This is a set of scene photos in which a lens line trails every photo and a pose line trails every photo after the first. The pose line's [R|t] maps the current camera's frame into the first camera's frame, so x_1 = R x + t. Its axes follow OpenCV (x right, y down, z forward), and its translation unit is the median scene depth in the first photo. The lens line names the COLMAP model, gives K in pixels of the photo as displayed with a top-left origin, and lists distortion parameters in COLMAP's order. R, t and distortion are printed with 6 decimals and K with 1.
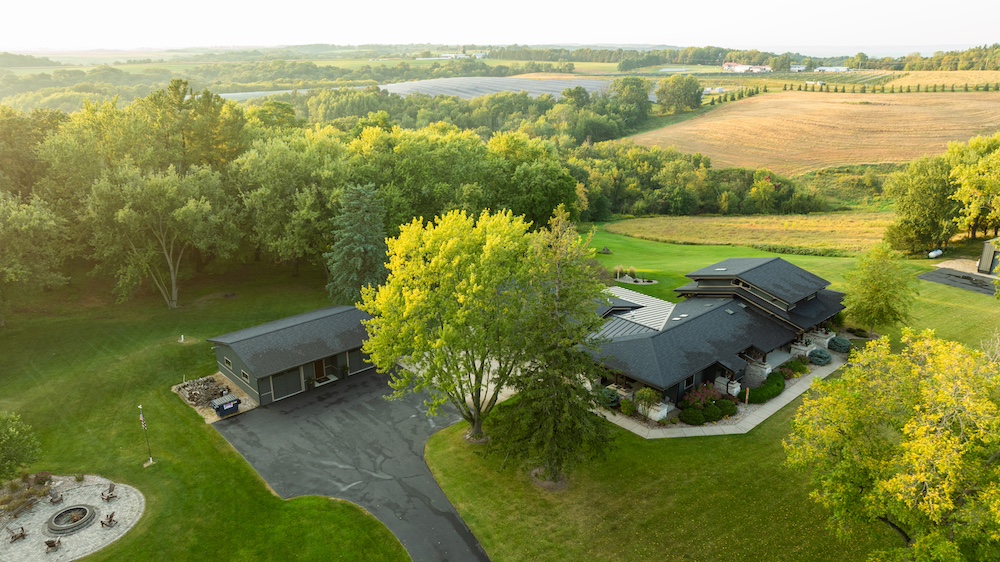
lens RADIAL K [[708.3, 0, 497.9], [0, 708.3, 281.1], [0, 0, 1]] dist [-0.028770, 0.026715]
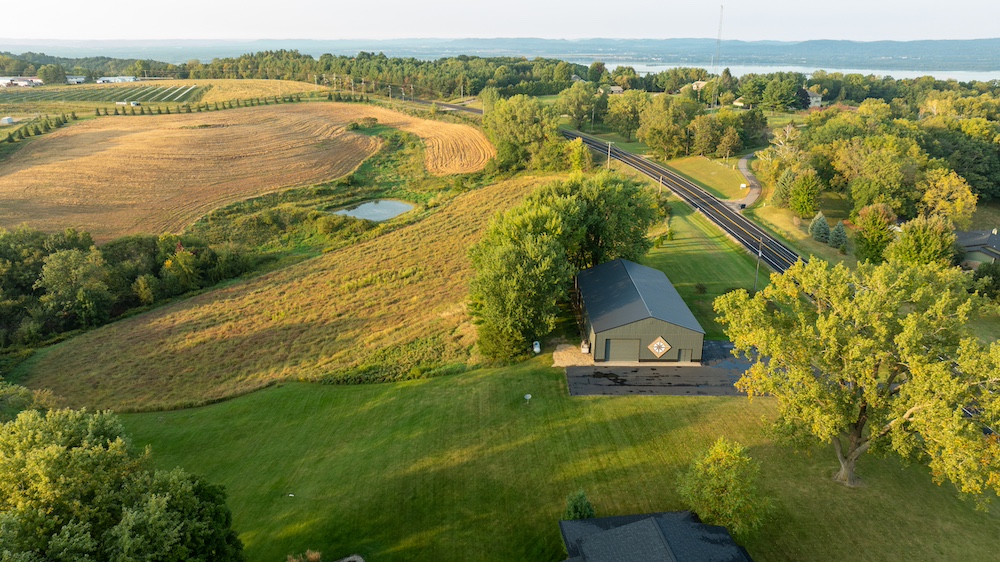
lens RADIAL K [[708.3, 0, 497.9], [0, 708.3, 281.1], [0, 0, 1]] dist [-0.028770, 0.026715]
pose [[0.578399, -0.264422, 0.771709, -0.162478], [0.258573, 0.956654, 0.133991, -0.375915], [-0.773689, 0.122043, 0.621700, 0.629677]]
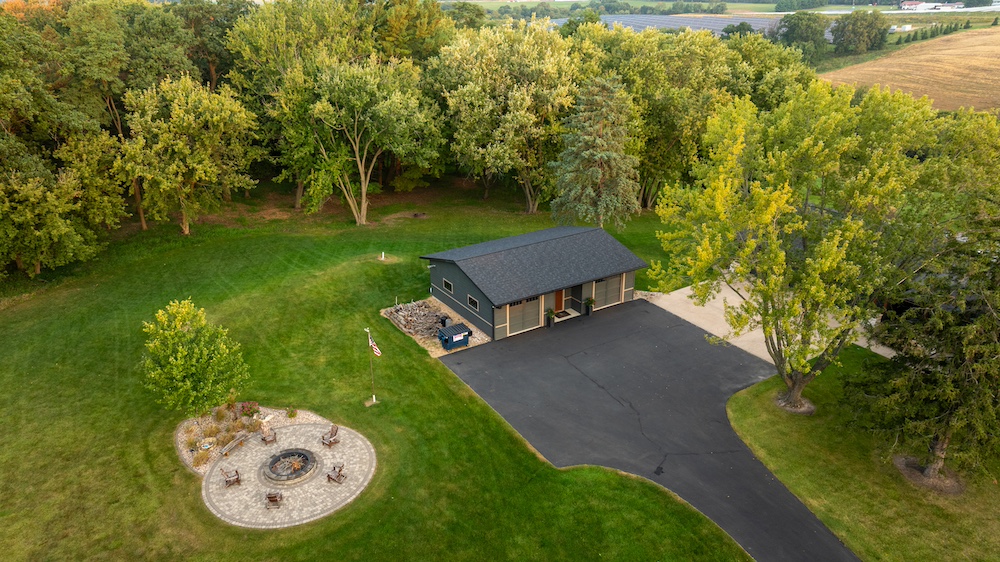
lens RADIAL K [[708.3, 0, 497.9], [0, 708.3, 281.1], [0, 0, 1]] dist [-0.028770, 0.026715]
pose [[0.984320, 0.060892, -0.165549, -0.150013], [-0.049379, 0.996124, 0.072798, 0.038152], [0.169340, -0.063482, 0.983511, 0.163004]]
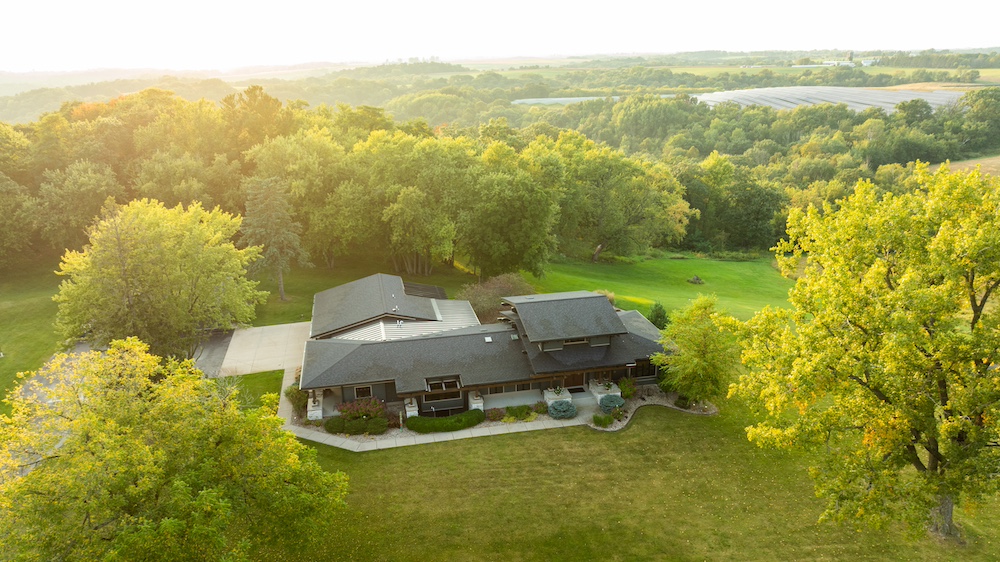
lens RADIAL K [[708.3, 0, 497.9], [0, 708.3, 281.1], [0, 0, 1]] dist [-0.028770, 0.026715]
pose [[0.861208, 0.144955, -0.487144, 0.673700], [-0.149176, 0.988344, 0.030368, -0.058302], [0.485868, 0.046518, 0.872794, 0.174620]]
